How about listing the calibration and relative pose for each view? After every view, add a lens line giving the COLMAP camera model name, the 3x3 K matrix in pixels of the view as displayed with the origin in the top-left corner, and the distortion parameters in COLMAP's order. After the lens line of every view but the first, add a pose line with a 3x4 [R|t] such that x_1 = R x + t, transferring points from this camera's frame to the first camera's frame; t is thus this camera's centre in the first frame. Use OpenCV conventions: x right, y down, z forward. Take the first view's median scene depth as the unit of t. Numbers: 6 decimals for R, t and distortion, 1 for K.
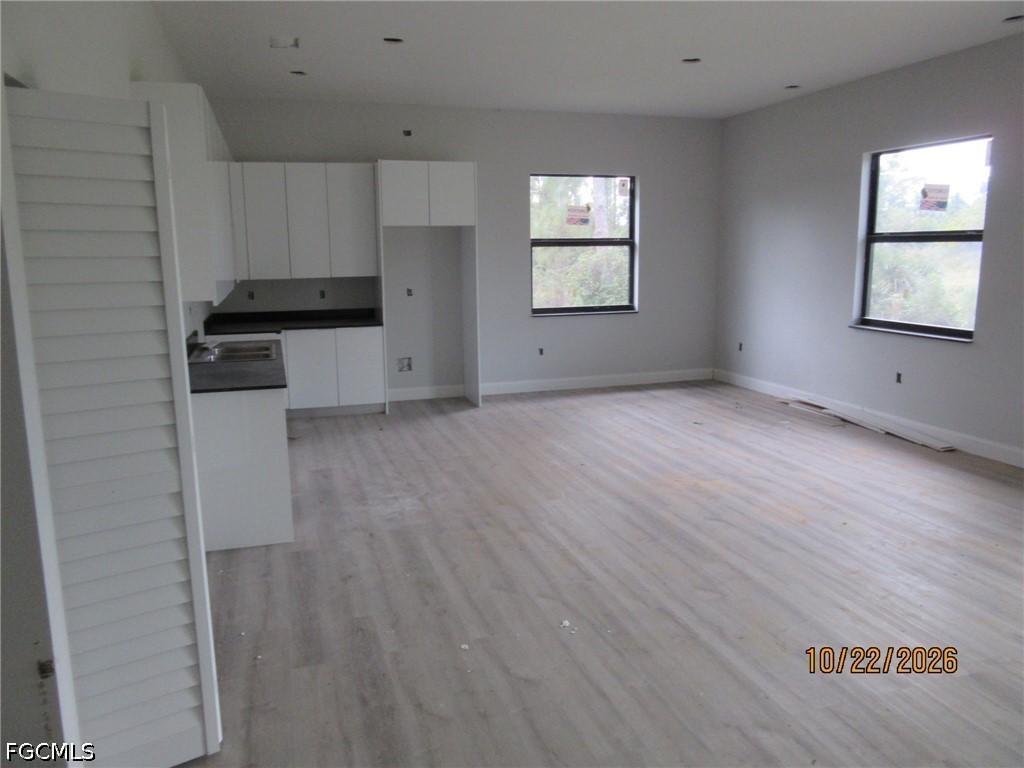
lens RADIAL K [[769.0, 0, 512.7], [0, 769.0, 386.9], [0, 0, 1]] dist [0.001328, -0.002993]
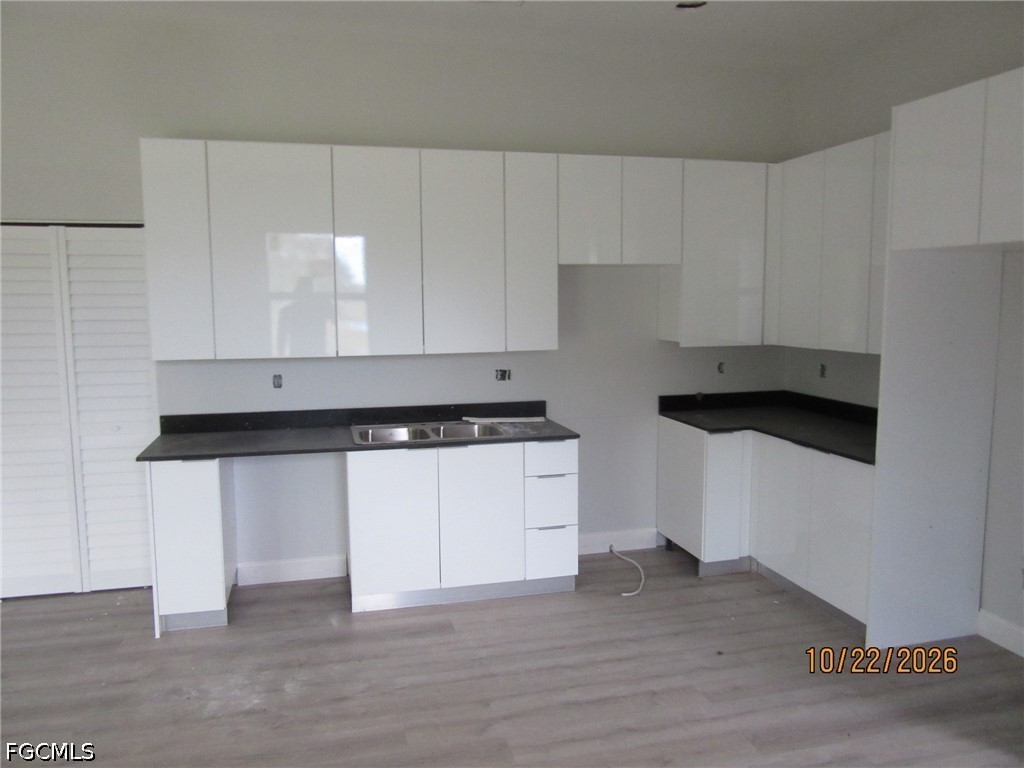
lens RADIAL K [[769.0, 0, 511.1], [0, 769.0, 385.4], [0, 0, 1]] dist [0.001328, -0.002993]
pose [[-0.069572, 0.124729, -0.989749, 0.442559], [-0.165899, 0.976890, 0.134770, -0.226708], [0.983686, 0.173575, -0.047272, 1.189547]]
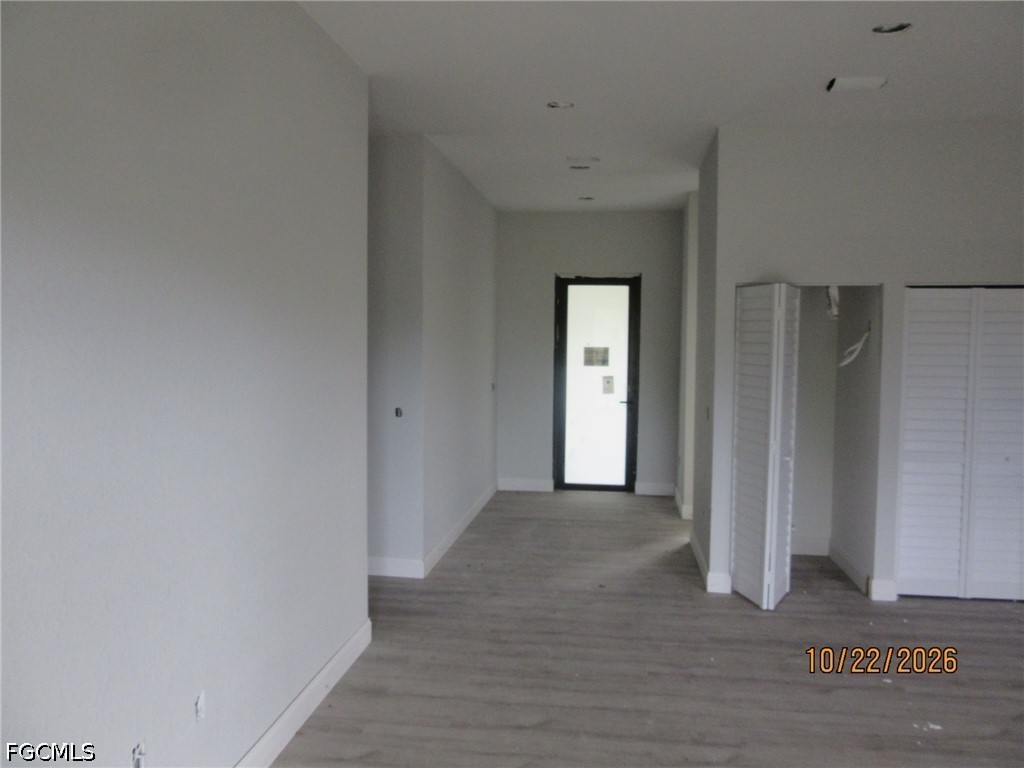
lens RADIAL K [[769.0, 0, 512.2], [0, 769.0, 384.7], [0, 0, 1]] dist [0.001328, -0.002993]
pose [[-0.444716, 0.053528, -0.894070, 0.798316], [-0.154906, 0.978574, 0.135639, -0.122361], [0.882174, 0.198818, -0.426896, 0.570713]]
